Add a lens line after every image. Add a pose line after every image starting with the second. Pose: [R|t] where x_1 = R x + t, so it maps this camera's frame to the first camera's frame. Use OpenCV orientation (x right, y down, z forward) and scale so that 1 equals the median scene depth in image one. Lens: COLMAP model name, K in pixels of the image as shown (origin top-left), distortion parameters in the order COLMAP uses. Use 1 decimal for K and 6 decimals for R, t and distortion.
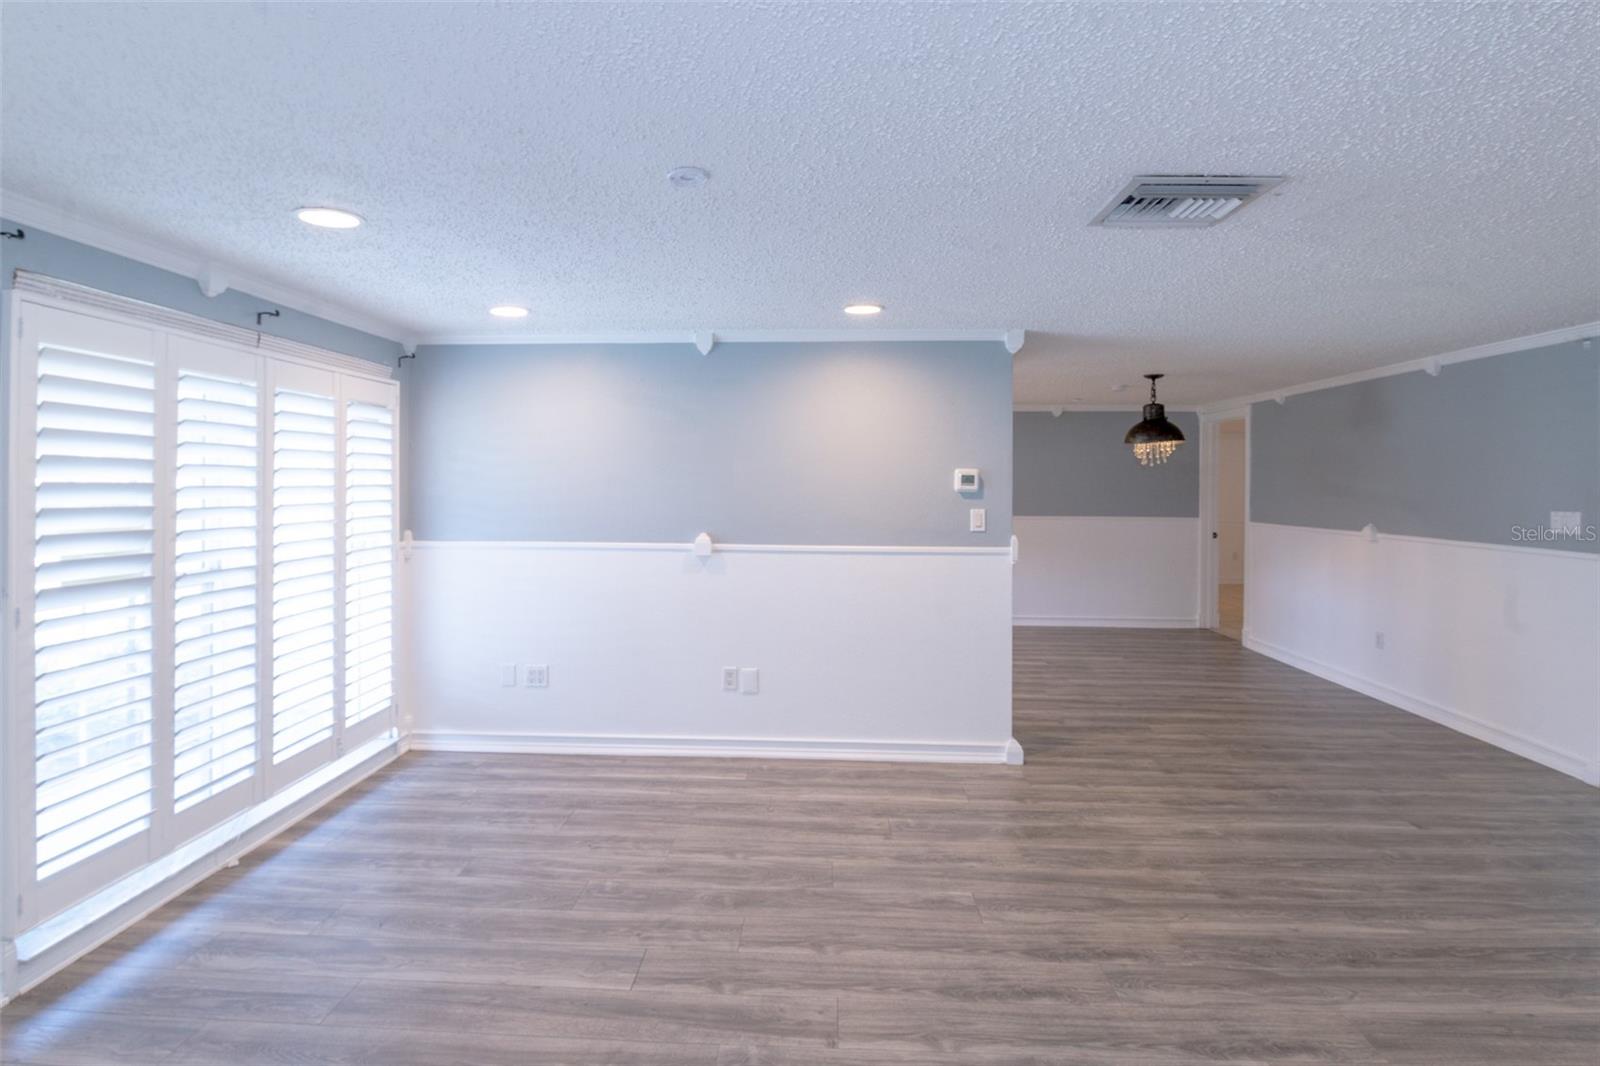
lens RADIAL K [[781.4, 0, 778.5], [0, 781.4, 488.0], [0, 0, 1]] dist [0.003465, -0.011578]
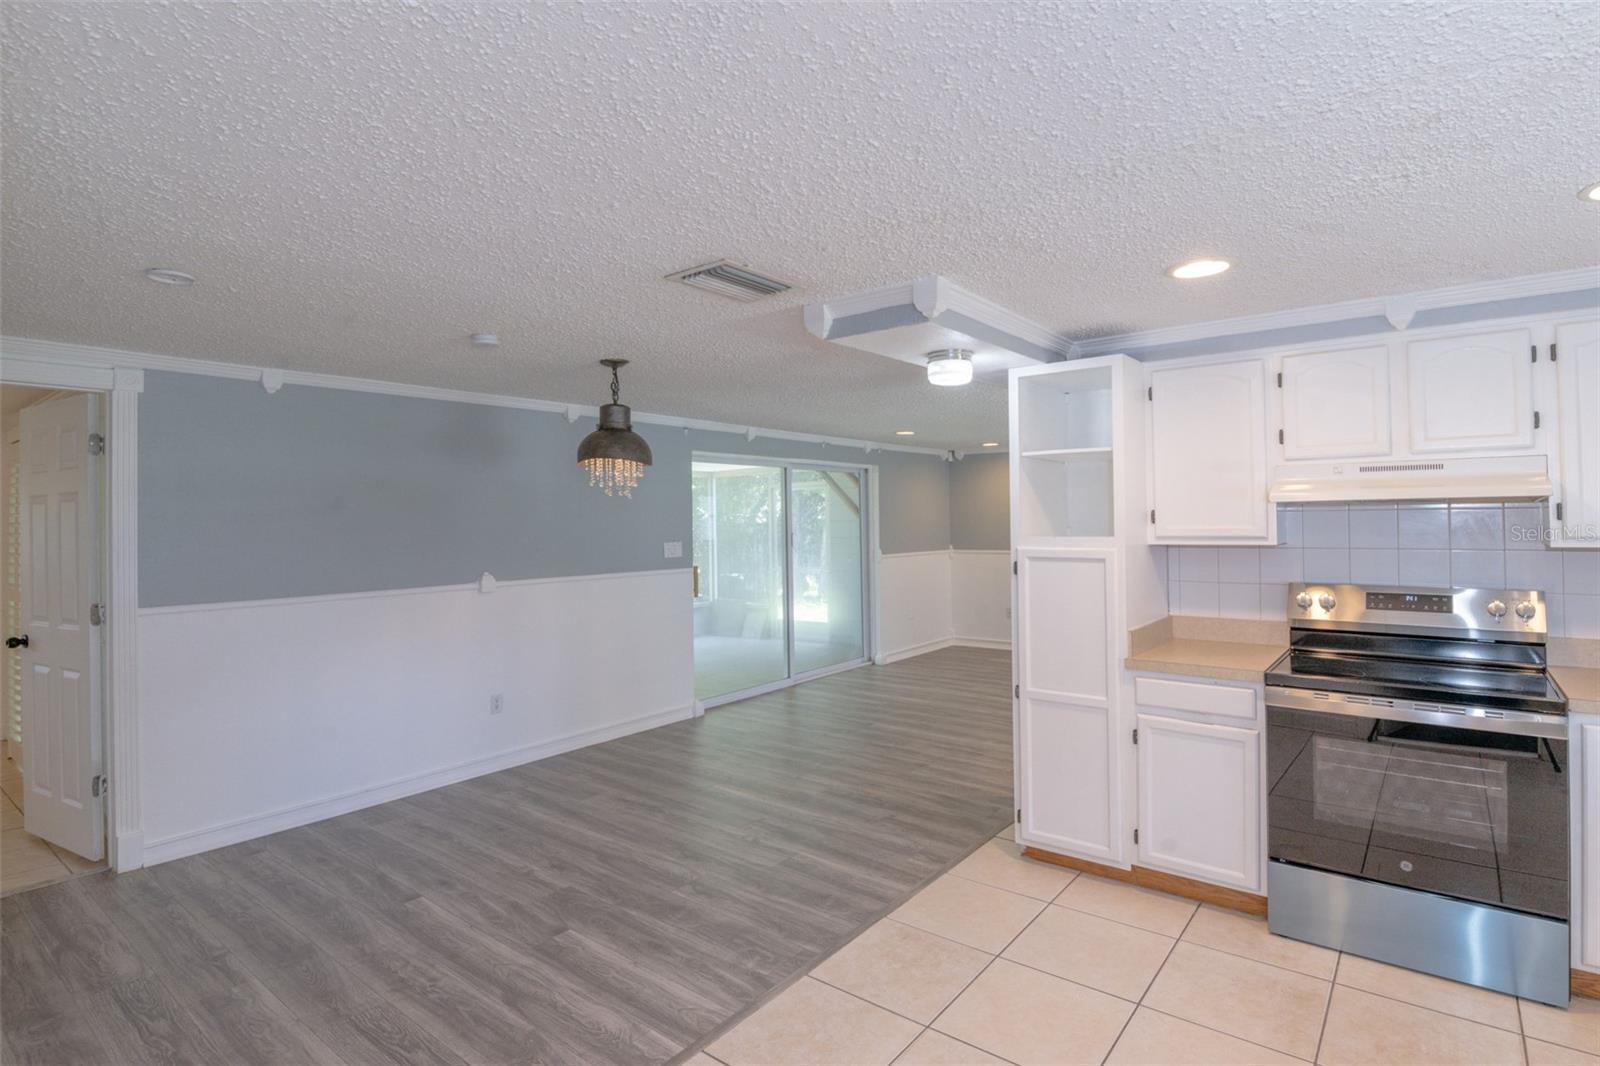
lens RADIAL K [[783.7, 0, 838.9], [0, 783.7, 494.0], [0, 0, 1]] dist [0.002246, -0.009500]
pose [[-0.836053, 0.025122, 0.548073, -0.056271], [0.013850, 0.999599, -0.024691, -0.019395], [-0.548473, -0.013052, -0.836066, 2.132323]]
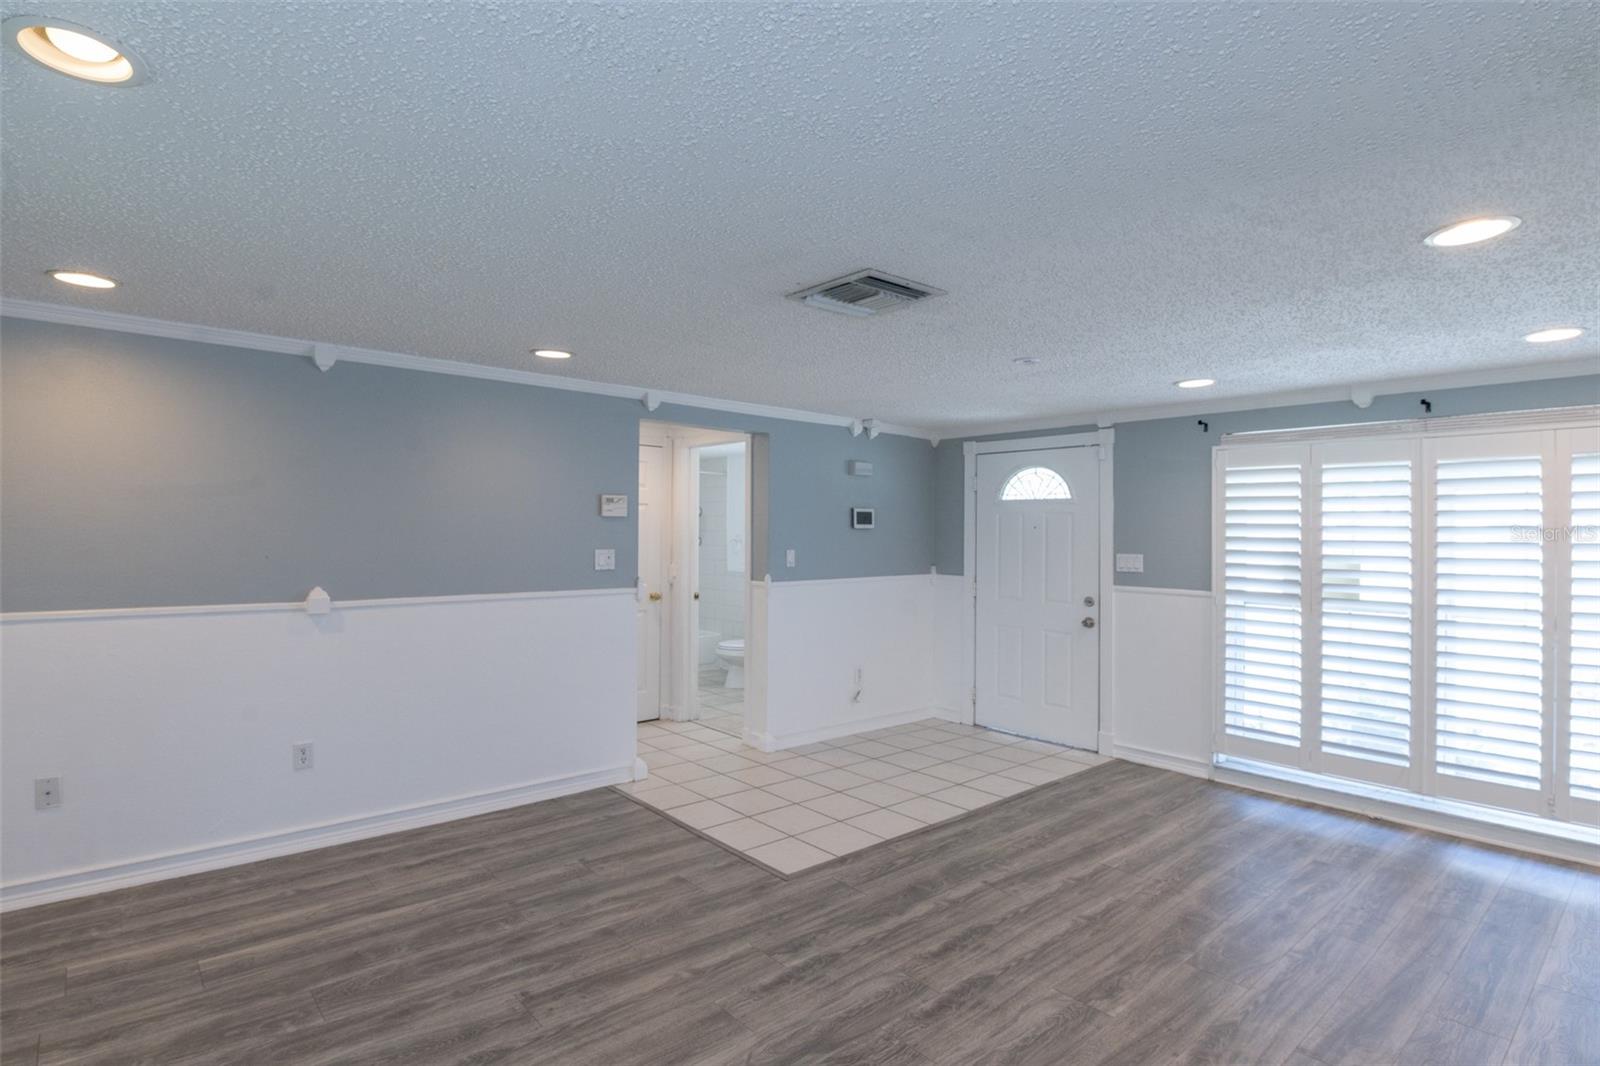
lens RADIAL K [[812.8, 0, 765.6], [0, 812.8, 524.2], [0, 0, 1]] dist [0.002283, -0.013623]
pose [[-0.722240, -0.020781, -0.691331, 0.823227], [-0.019485, 0.999763, -0.009696, 0.002132], [0.691368, 0.006468, -0.722473, 0.995748]]
